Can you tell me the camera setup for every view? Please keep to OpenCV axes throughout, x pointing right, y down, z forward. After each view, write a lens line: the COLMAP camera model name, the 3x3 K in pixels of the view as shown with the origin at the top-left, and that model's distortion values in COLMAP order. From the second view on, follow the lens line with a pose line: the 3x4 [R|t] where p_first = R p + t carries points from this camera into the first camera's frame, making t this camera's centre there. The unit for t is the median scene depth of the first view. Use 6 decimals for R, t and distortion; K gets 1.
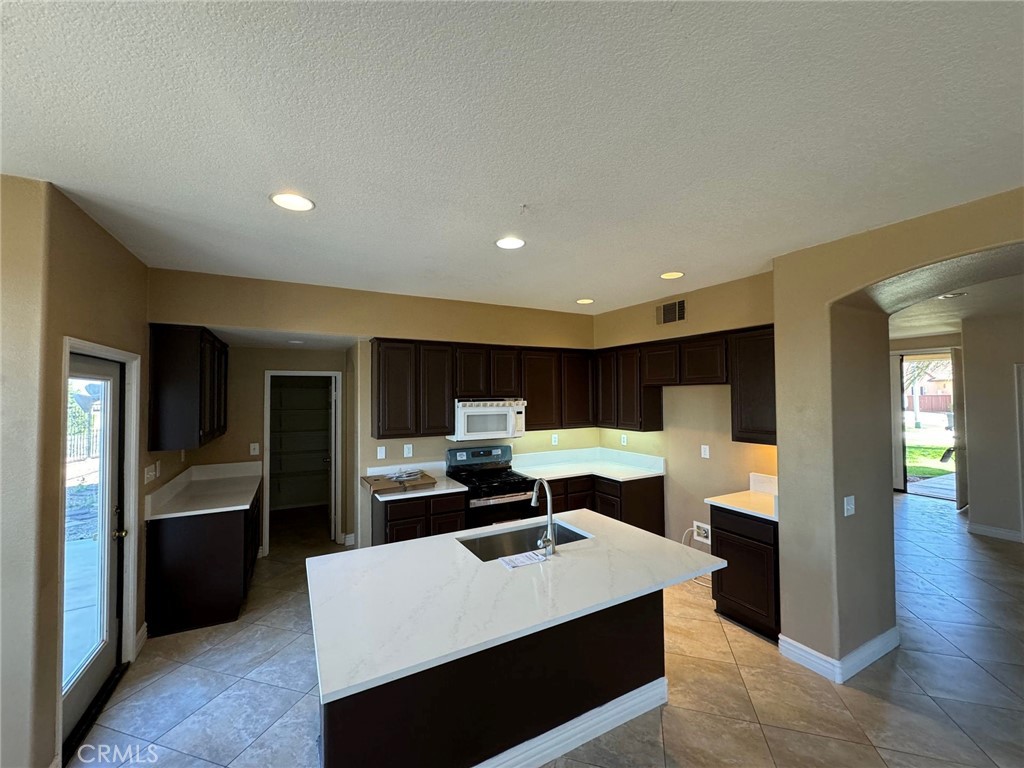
lens RADIAL K [[405.3, 0, 509.1], [0, 405.3, 383.0], [0, 0, 1]] dist [-0.001687, 0.000162]
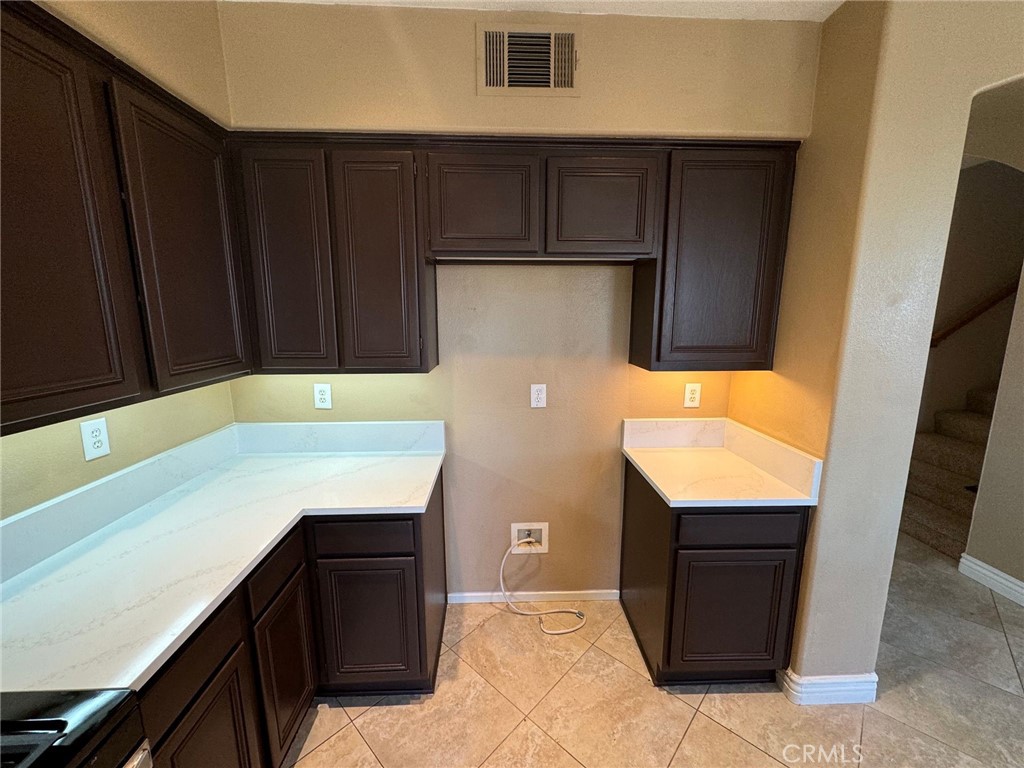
lens RADIAL K [[405.3, 0, 511.6], [0, 405.3, 384.8], [0, 0, 1]] dist [-0.001687, 0.000162]
pose [[0.440088, -0.147468, 0.885763, 0.001959], [-0.026522, 0.983858, 0.176976, 0.058326], [-0.897563, -0.101377, 0.429073, 0.749193]]
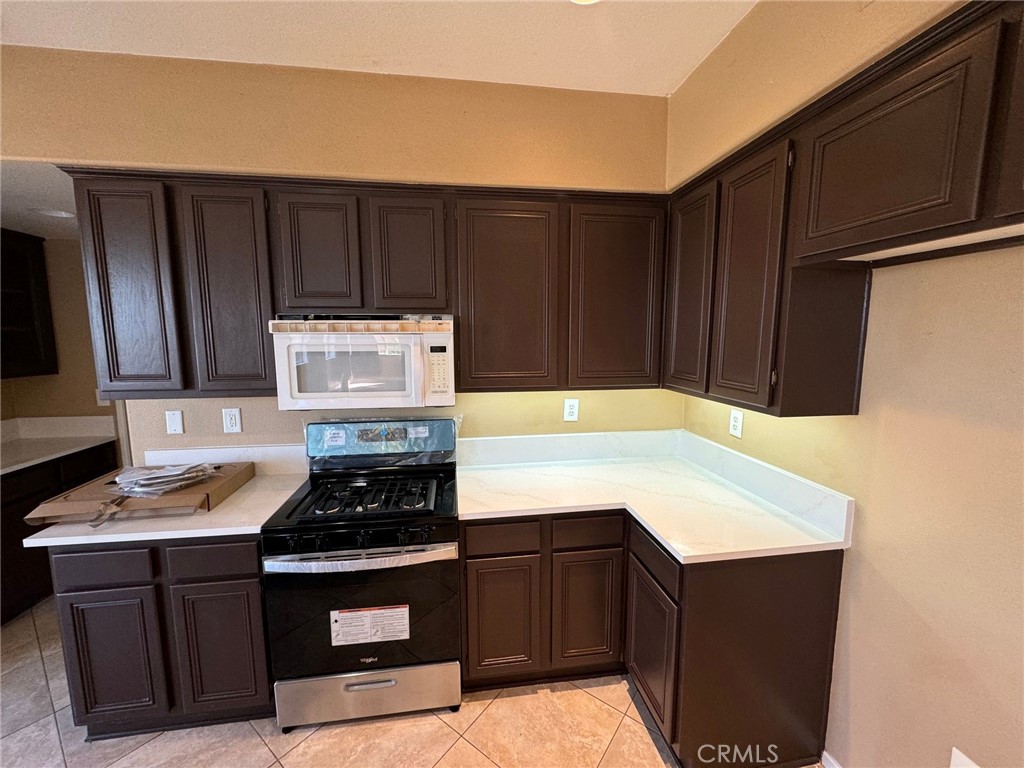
lens RADIAL K [[405.3, 0, 509.4], [0, 405.3, 384.1], [0, 0, 1]] dist [-0.001687, 0.000162]
pose [[0.938047, 0.045821, -0.343466, 0.241831], [0.005418, 0.989157, 0.146760, 0.048528], [0.346466, -0.139529, 0.927628, 0.640247]]
